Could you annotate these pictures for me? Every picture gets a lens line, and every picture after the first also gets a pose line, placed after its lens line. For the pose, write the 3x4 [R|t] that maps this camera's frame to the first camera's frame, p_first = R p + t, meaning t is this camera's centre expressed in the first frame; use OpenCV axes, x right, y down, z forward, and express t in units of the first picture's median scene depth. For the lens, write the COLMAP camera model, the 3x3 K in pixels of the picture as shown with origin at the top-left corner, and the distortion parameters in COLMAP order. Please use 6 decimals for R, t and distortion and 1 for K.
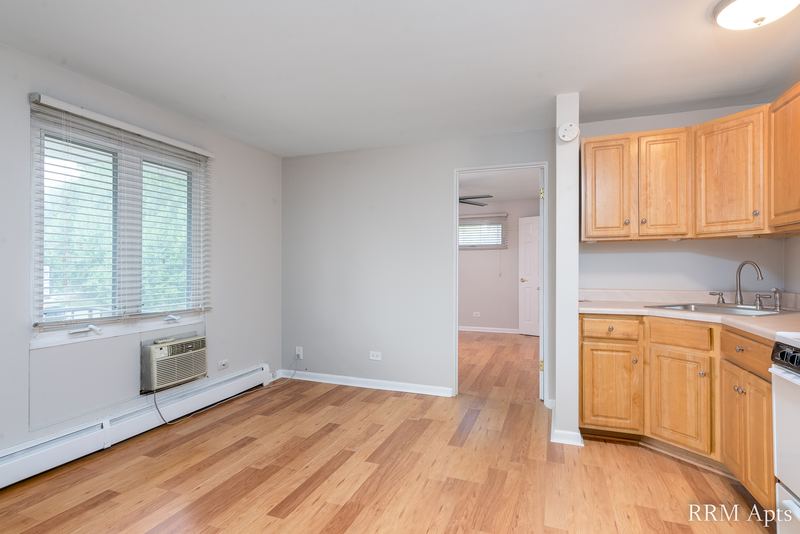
lens RADIAL K [[406.5, 0, 400.0], [0, 406.5, 267.0], [0, 0, 1]] dist [-0.000434, -0.000272]
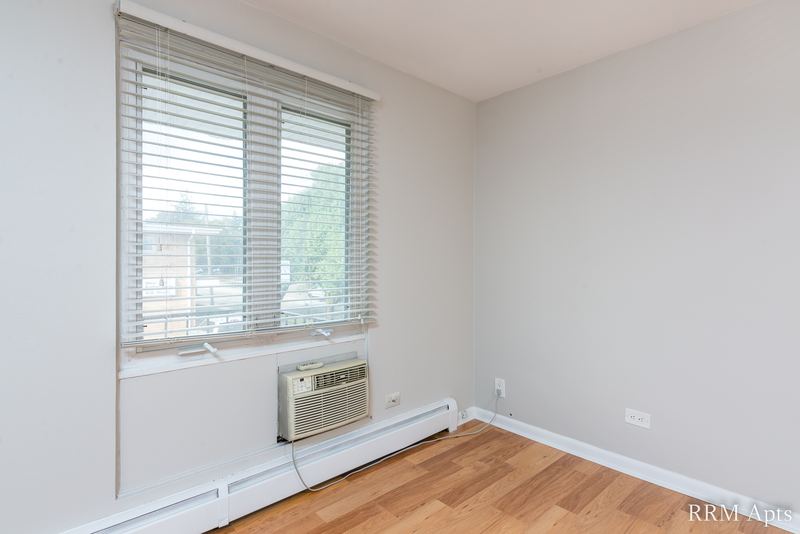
lens RADIAL K [[406.5, 0, 400.0], [0, 406.5, 267.0], [0, 0, 1]] dist [-0.000434, -0.000272]
pose [[0.892787, 0.007607, -0.450414, -0.119470], [-0.001465, 0.999901, 0.013984, 0.001584], [0.450476, -0.011825, 0.892710, 0.411724]]
